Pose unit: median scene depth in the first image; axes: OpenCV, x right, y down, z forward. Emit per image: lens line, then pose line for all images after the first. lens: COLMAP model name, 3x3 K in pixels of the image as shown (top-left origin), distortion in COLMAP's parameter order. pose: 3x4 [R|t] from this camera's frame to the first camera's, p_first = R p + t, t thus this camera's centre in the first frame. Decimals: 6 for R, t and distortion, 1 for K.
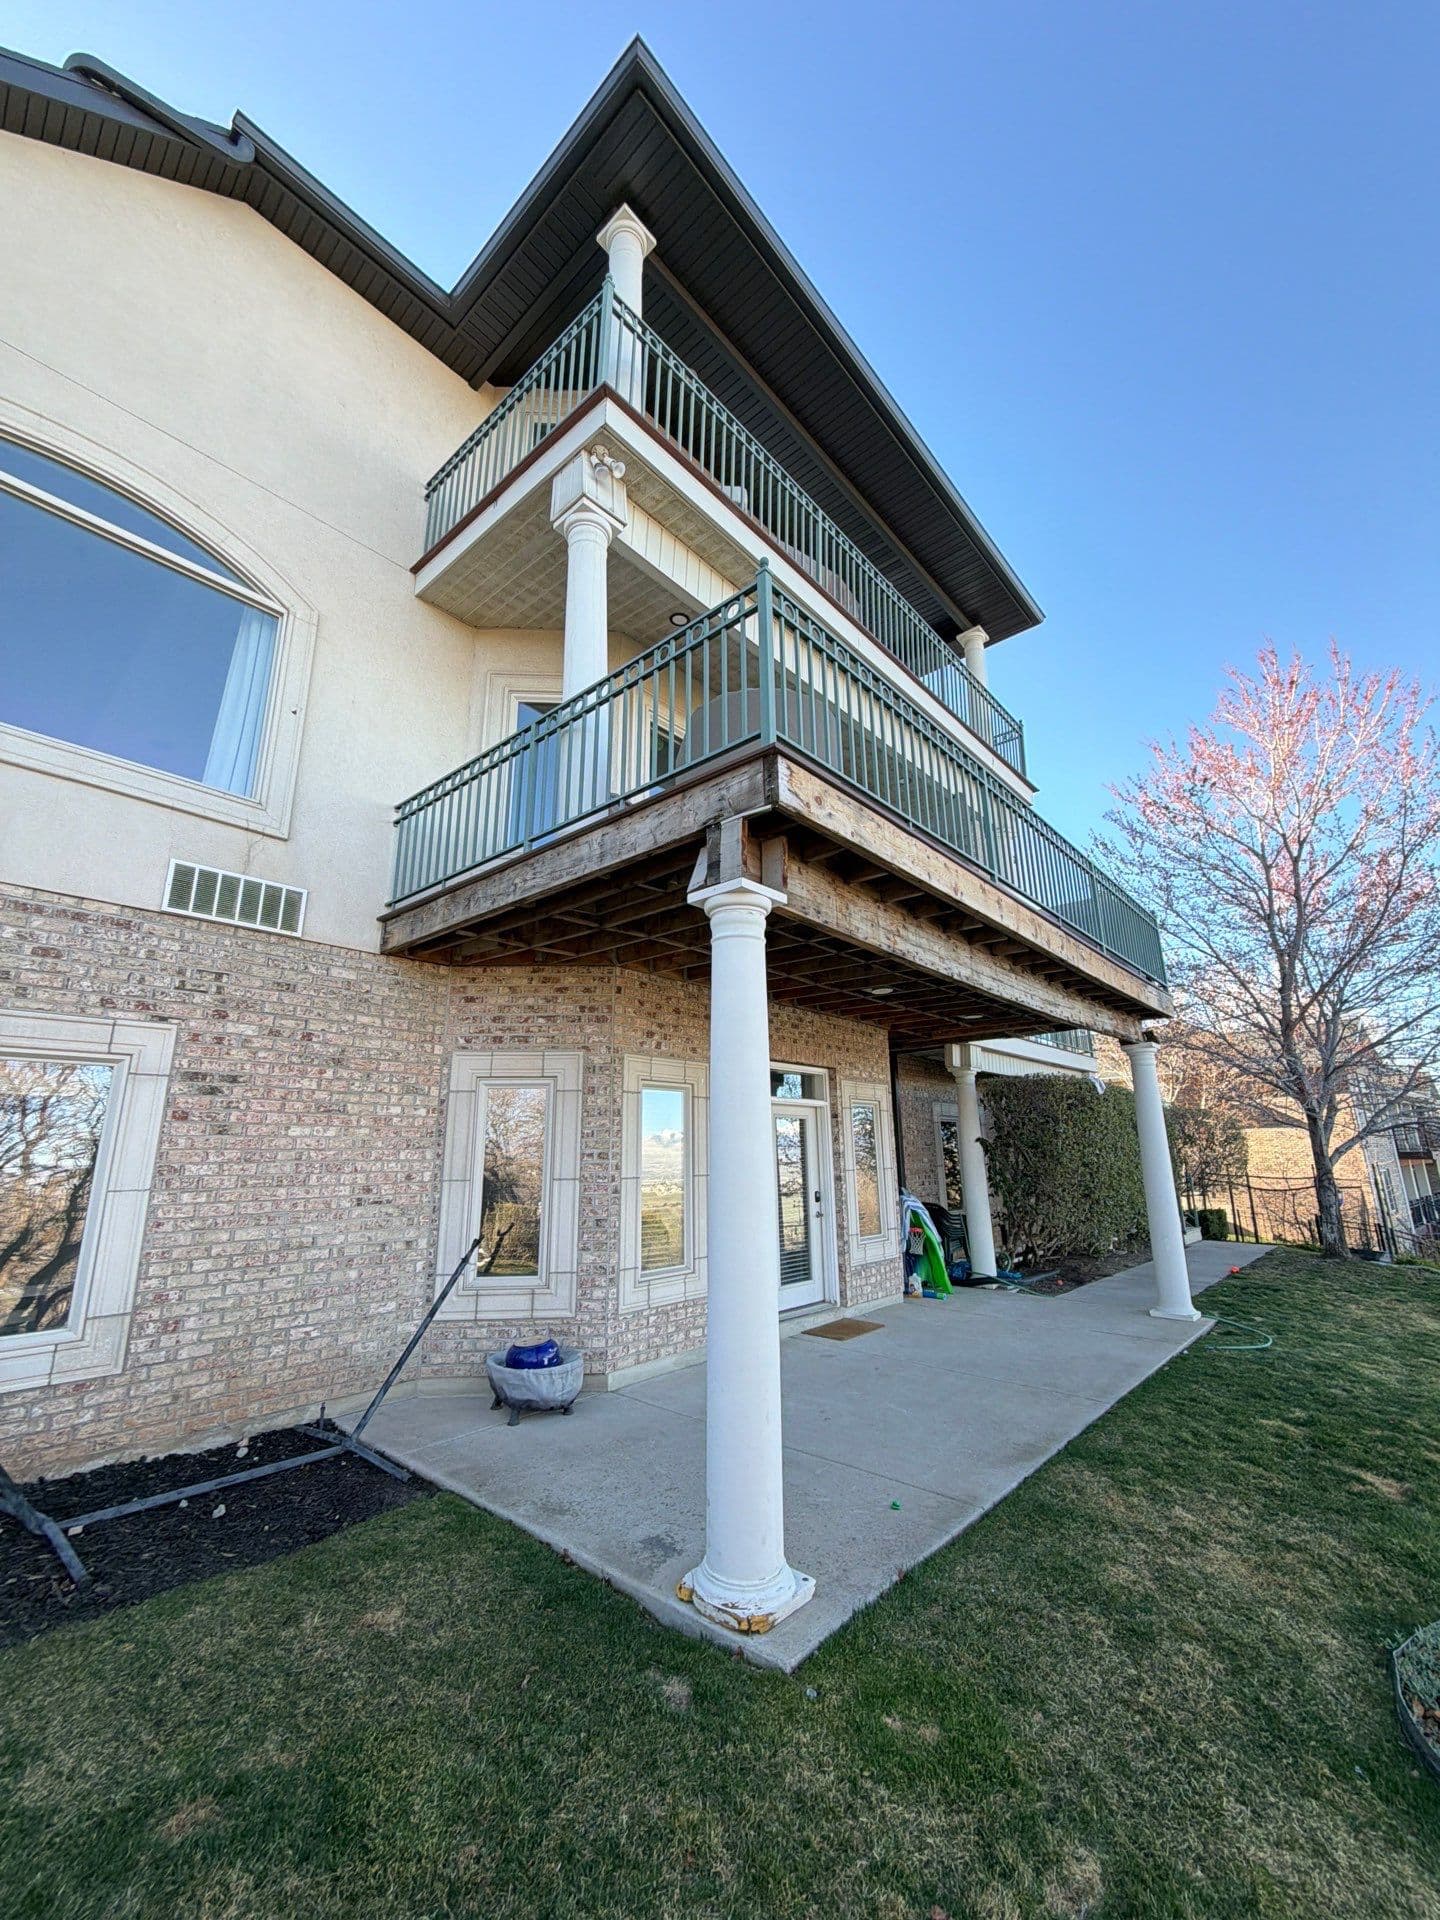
lens RADIAL K [[762.9, 0, 720.7], [0, 762.9, 964.8], [0, 0, 1]] dist [-0.000488, 0.000020]
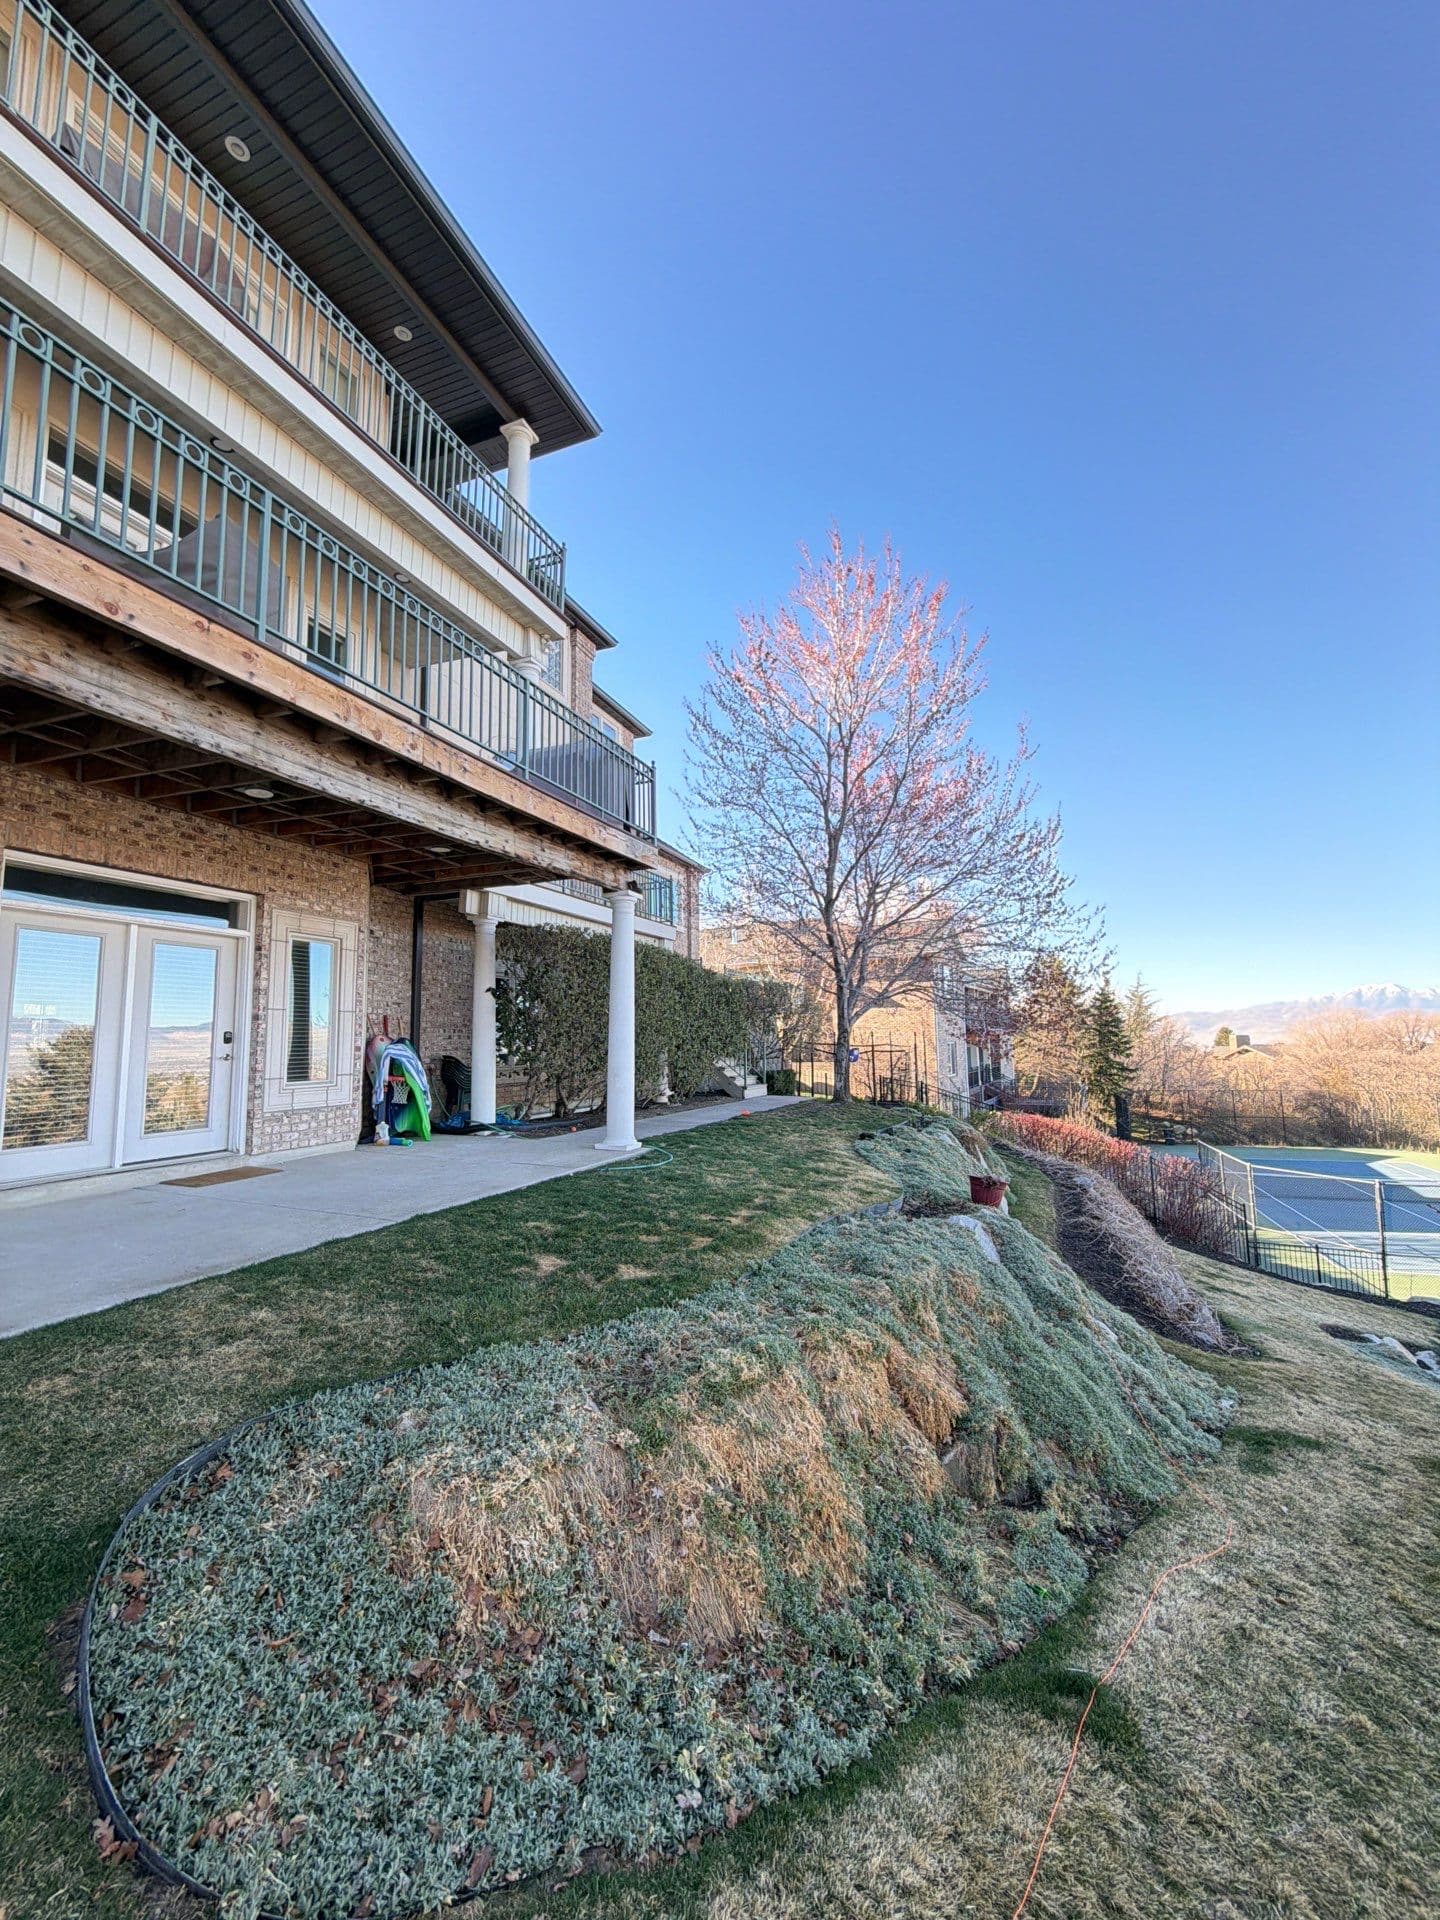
lens RADIAL K [[762.9, 0, 720.7], [0, 762.9, 964.8], [0, 0, 1]] dist [-0.000488, 0.000020]
pose [[0.936950, 0.033296, 0.347874, 0.332476], [-0.083651, 0.987880, 0.130750, 0.056980], [-0.339304, -0.151606, 0.928379, 0.008357]]
